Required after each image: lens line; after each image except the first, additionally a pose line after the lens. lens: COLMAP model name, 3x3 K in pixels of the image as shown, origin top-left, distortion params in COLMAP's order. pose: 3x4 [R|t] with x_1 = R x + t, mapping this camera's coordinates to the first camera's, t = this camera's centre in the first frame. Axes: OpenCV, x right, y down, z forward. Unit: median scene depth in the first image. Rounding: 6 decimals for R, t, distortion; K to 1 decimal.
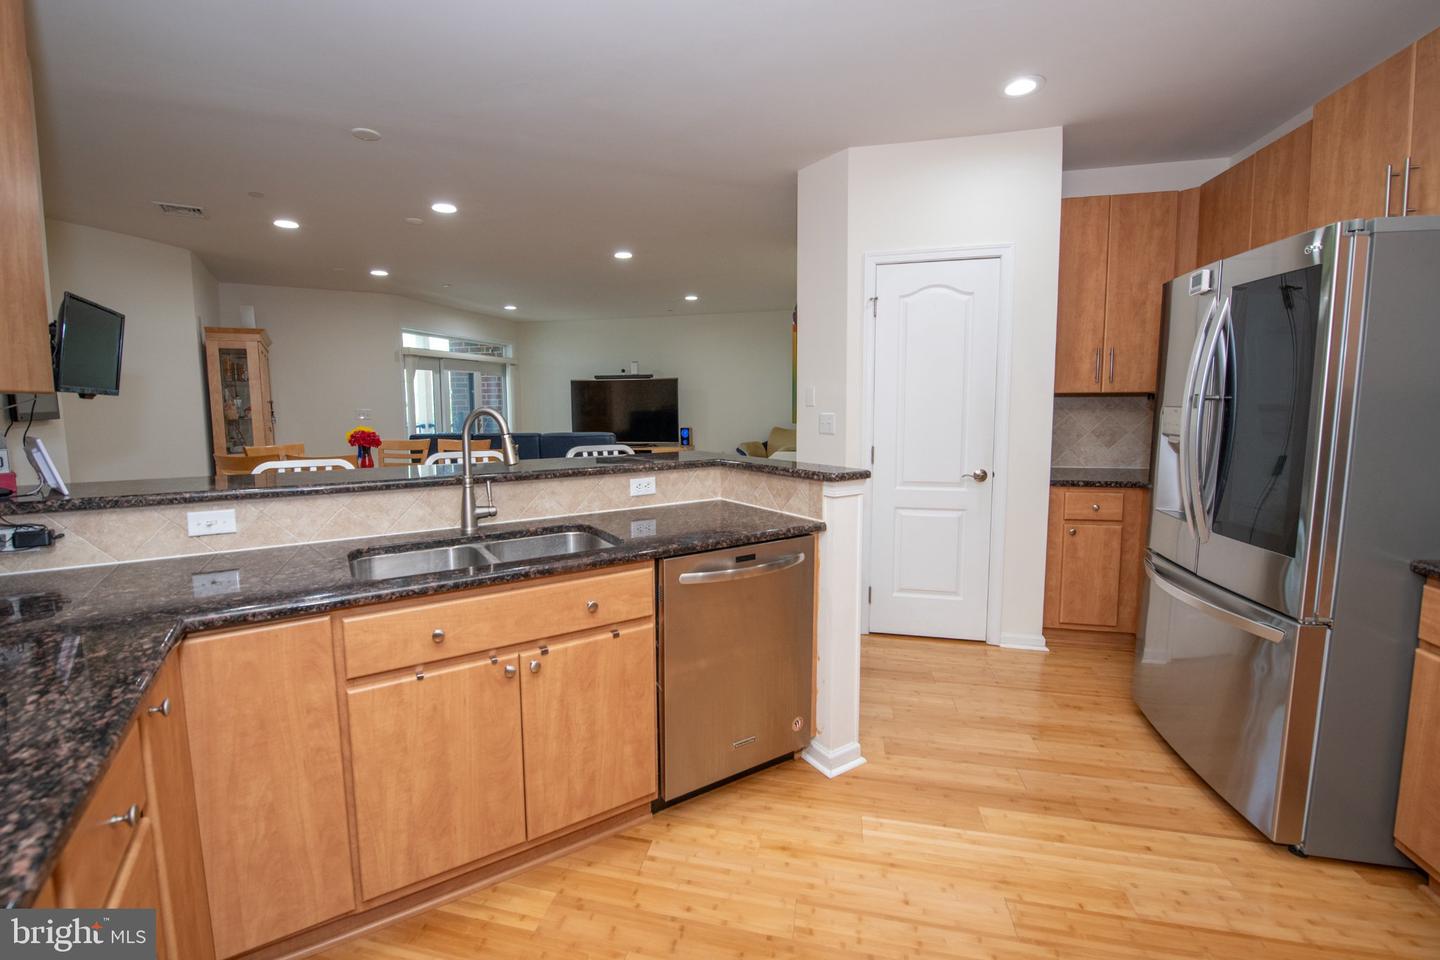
lens RADIAL K [[608.3, 0, 686.4], [0, 608.3, 457.2], [0, 0, 1]] dist [-0.015762, -0.000415]
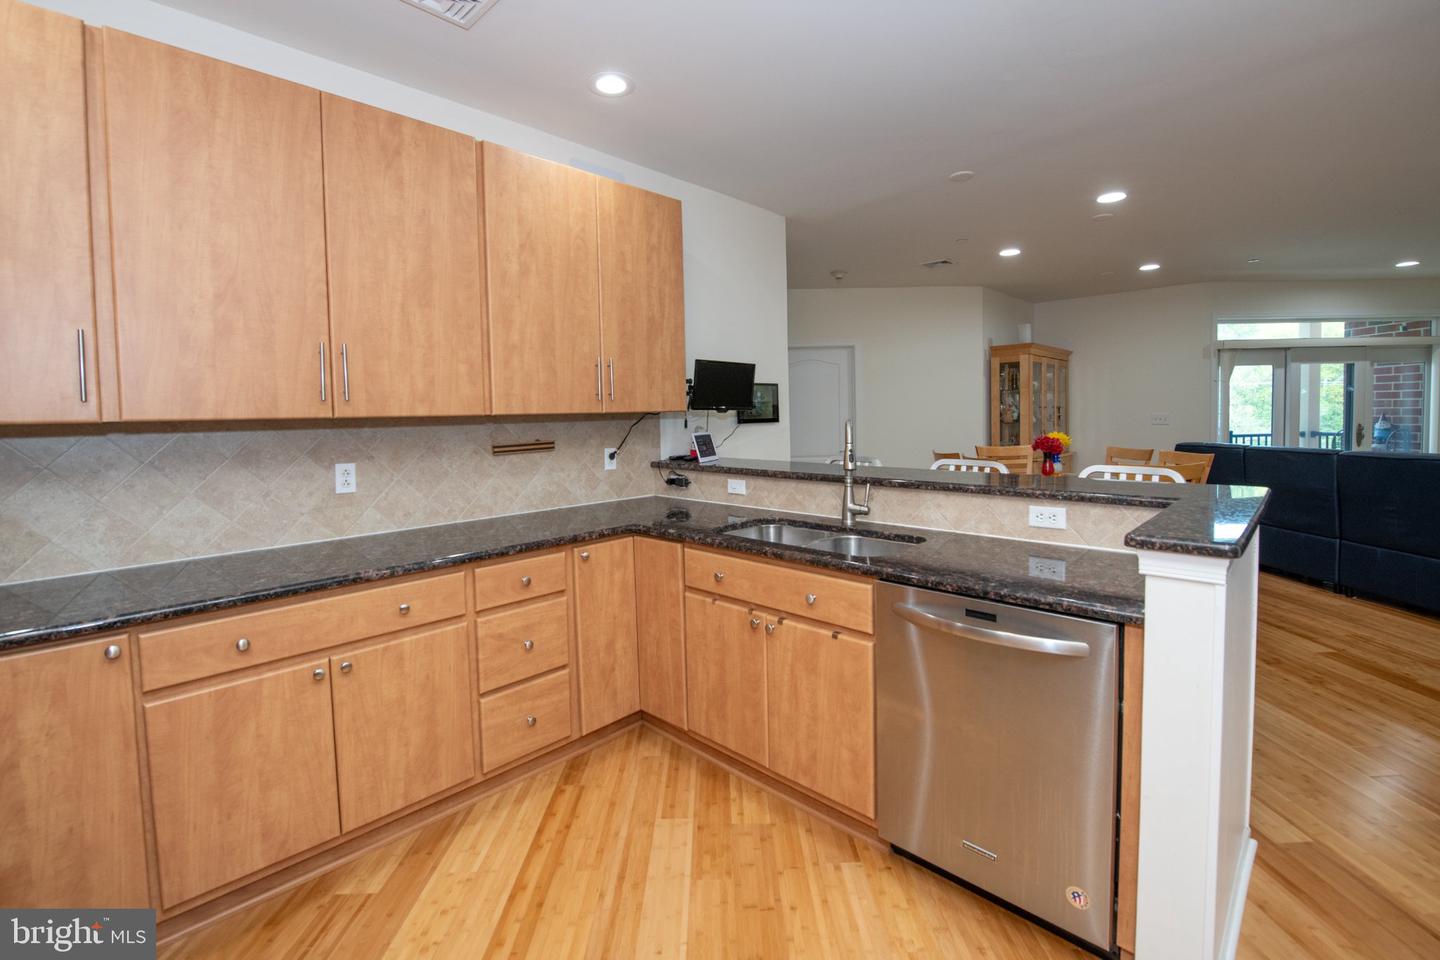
lens RADIAL K [[622.2, 0, 723.3], [0, 622.2, 441.7], [0, 0, 1]] dist [-0.018894, -0.000068]
pose [[0.256679, 0.046280, -0.965388, 0.476484], [-0.072479, 0.996962, 0.028523, -0.034824], [0.963775, 0.062649, 0.259254, 0.279613]]
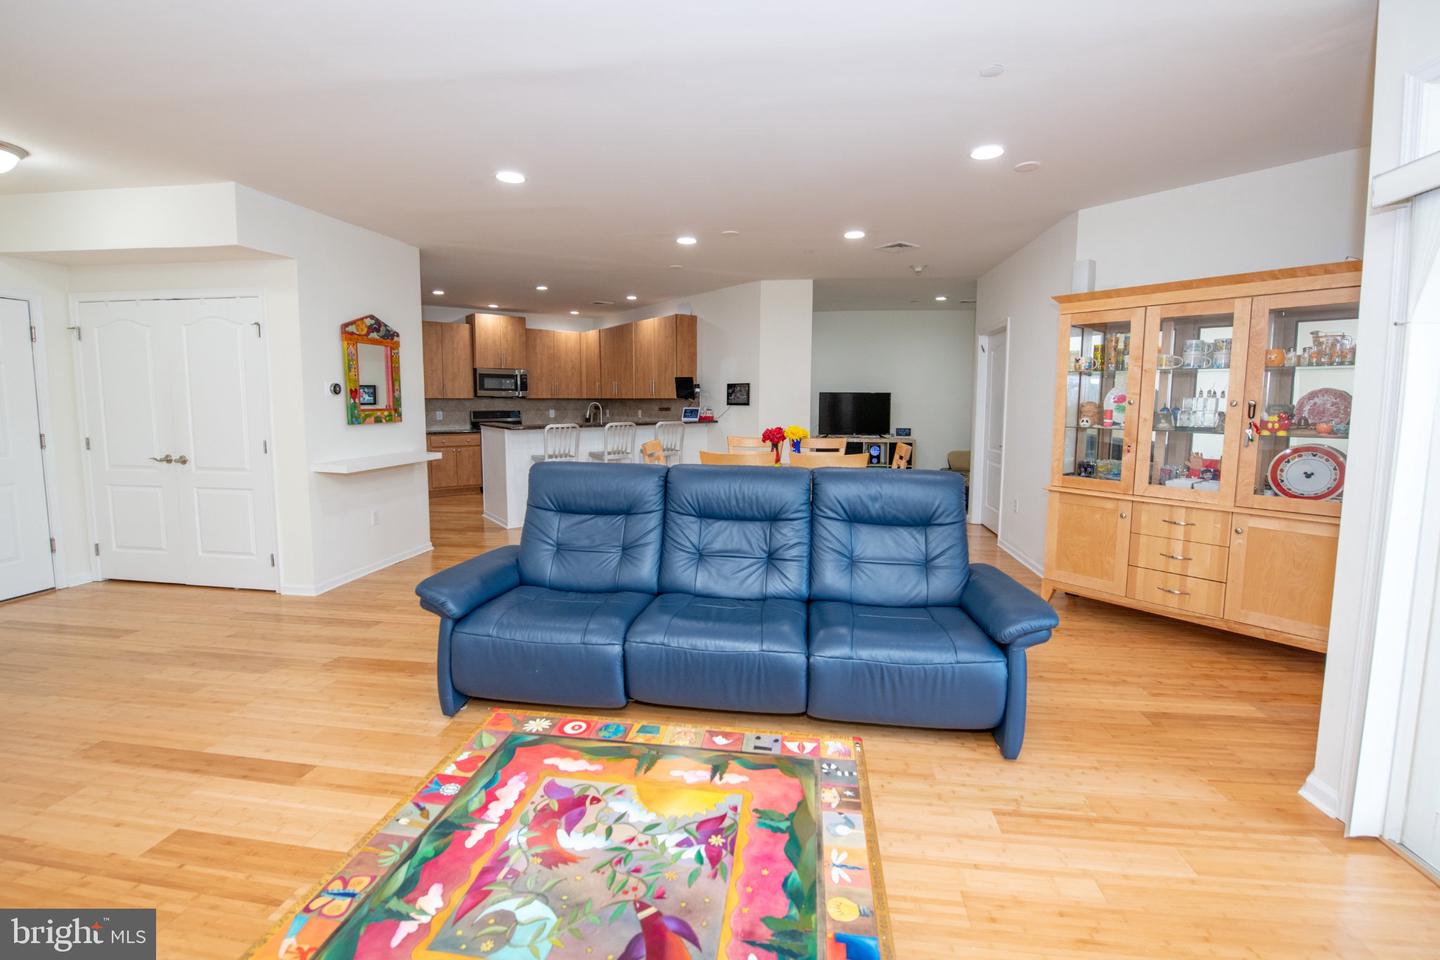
lens RADIAL K [[611.6, 0, 722.5], [0, 611.6, 454.2], [0, 0, 1]] dist [-0.015148, -0.000583]
pose [[-0.994377, 0.015363, -0.104775, -0.437690], [-0.004235, 0.982860, 0.184305, -0.284731], [0.105811, 0.183712, -0.977269, 2.950695]]
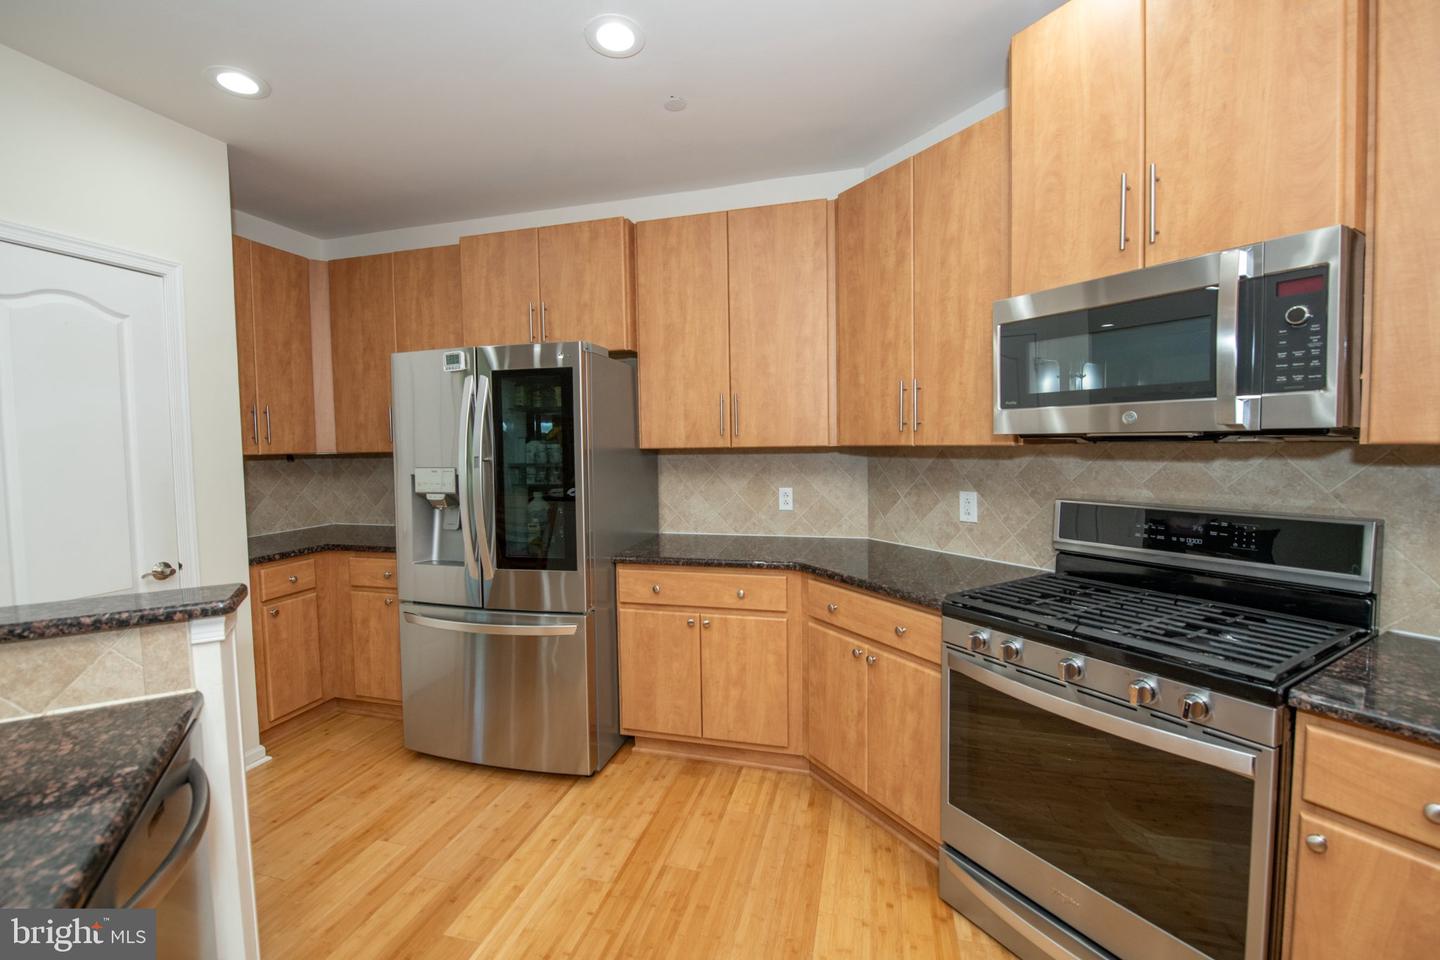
lens RADIAL K [[606.0, 0, 709.0], [0, 606.0, 474.3], [0, 0, 1]] dist [-0.018094, -0.000227]
pose [[0.023551, -0.043006, 0.998797, -0.208521], [0.108007, 0.993336, 0.040224, -0.043542], [-0.993871, 0.106929, 0.028039, 0.327145]]
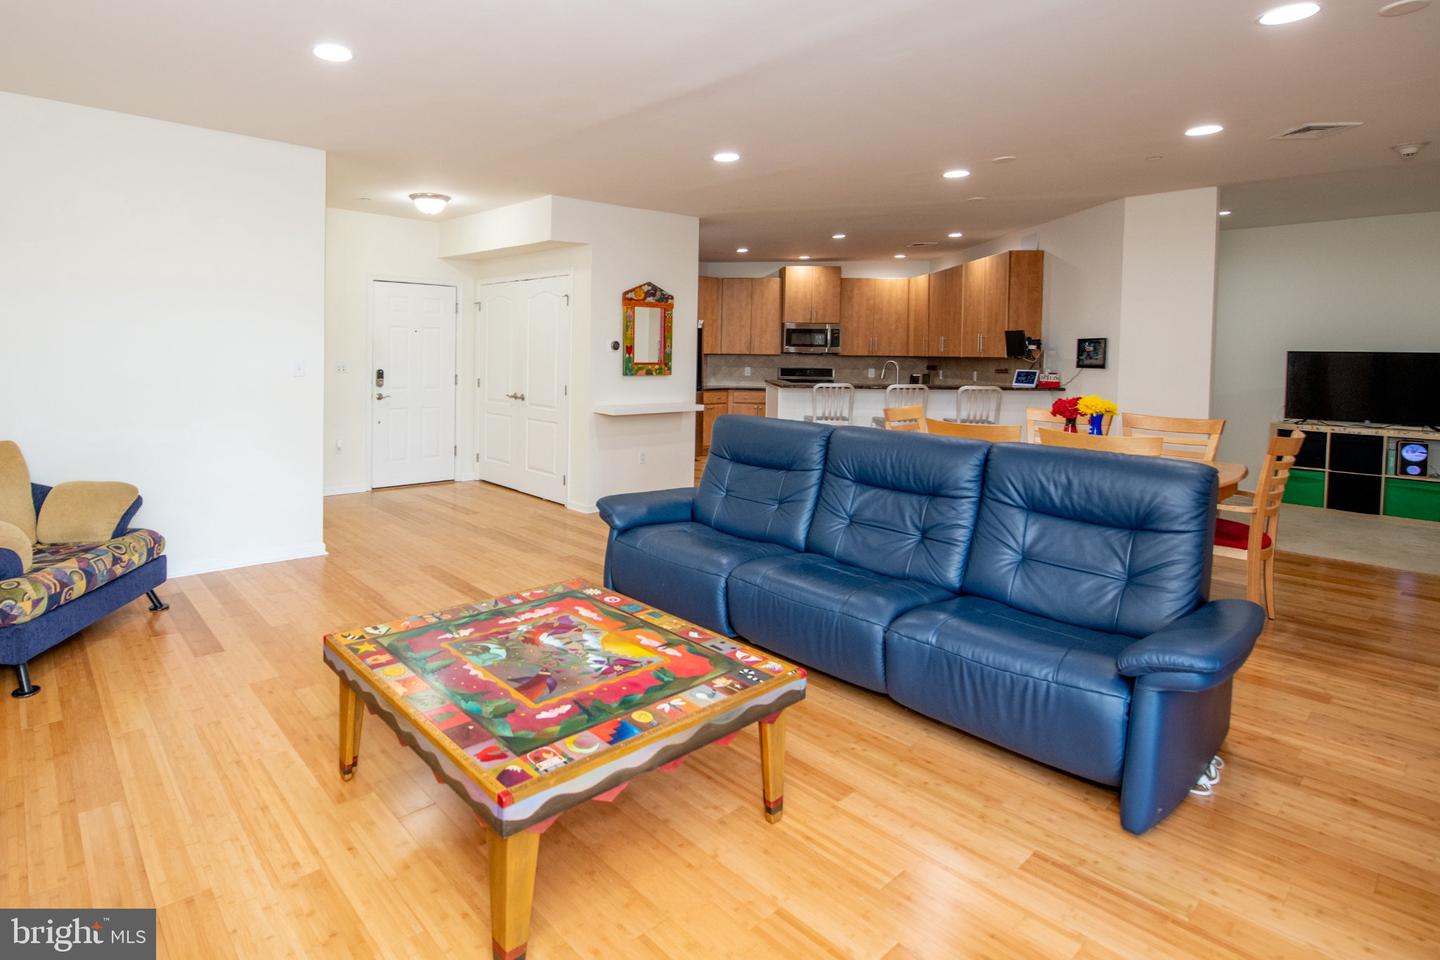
lens RADIAL K [[730.1, 0, 563.1], [0, 730.1, 371.0], [0, 0, 1]] dist [-0.003977, -0.002022]
pose [[-0.782818, -0.019610, 0.621941, -0.847541], [0.052359, 0.993883, 0.097241, -0.305354], [-0.620044, 0.108687, -0.777003, 3.135904]]
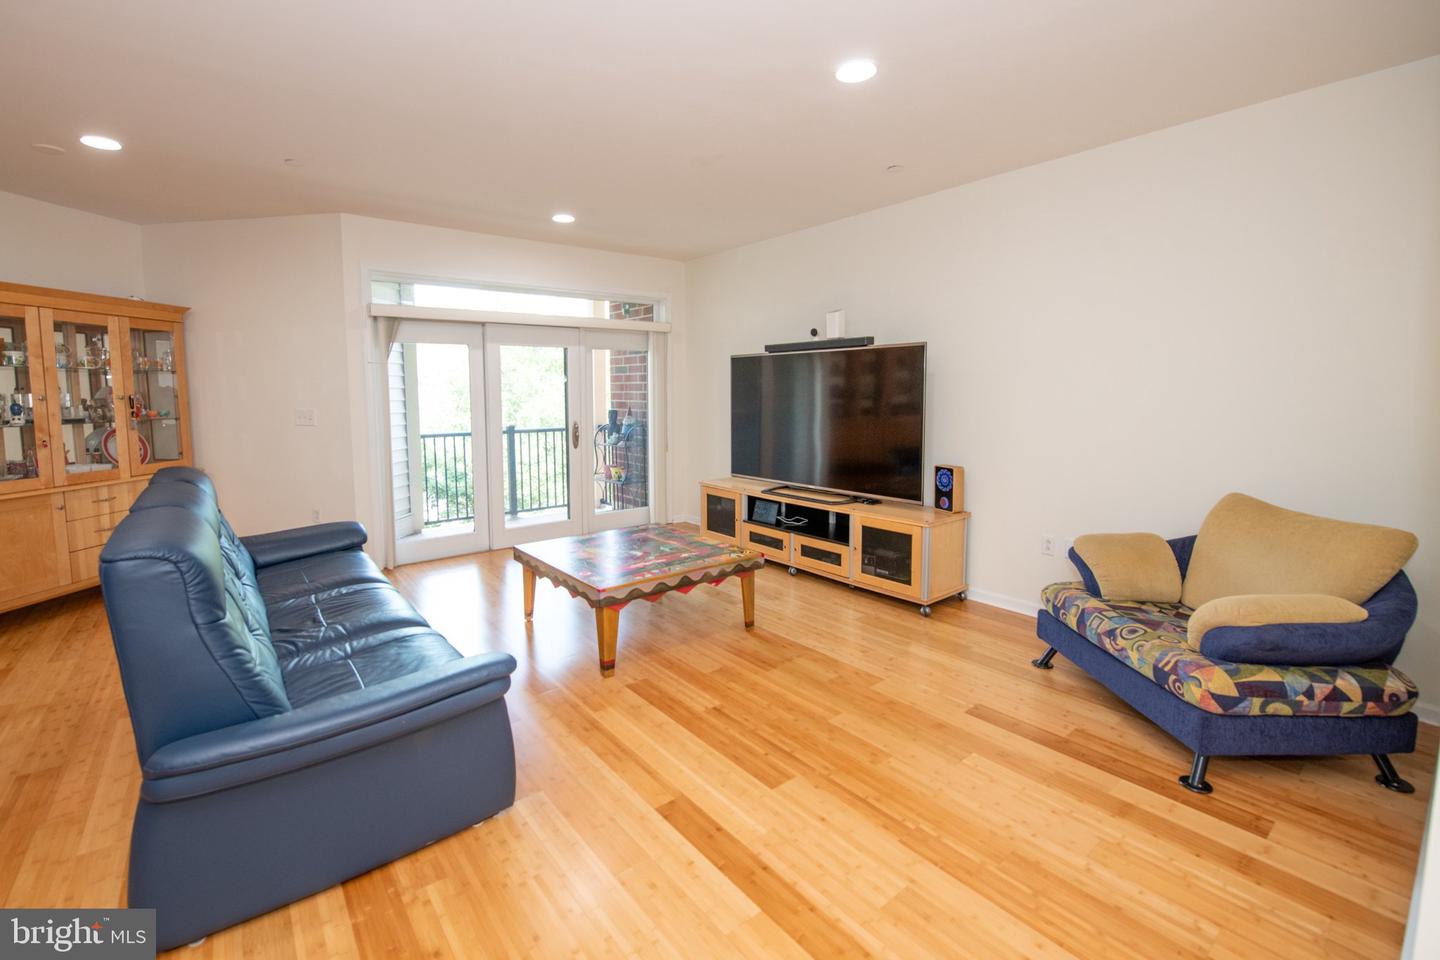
lens RADIAL K [[620.9, 0, 680.5], [0, 620.9, 446.3], [0, 0, 1]] dist [-0.017265, -0.000387]
pose [[0.772594, 0.062728, -0.631793, 0.373148], [-0.062743, 0.997780, 0.022339, -0.185894], [0.631792, 0.022382, 0.774815, 1.779768]]
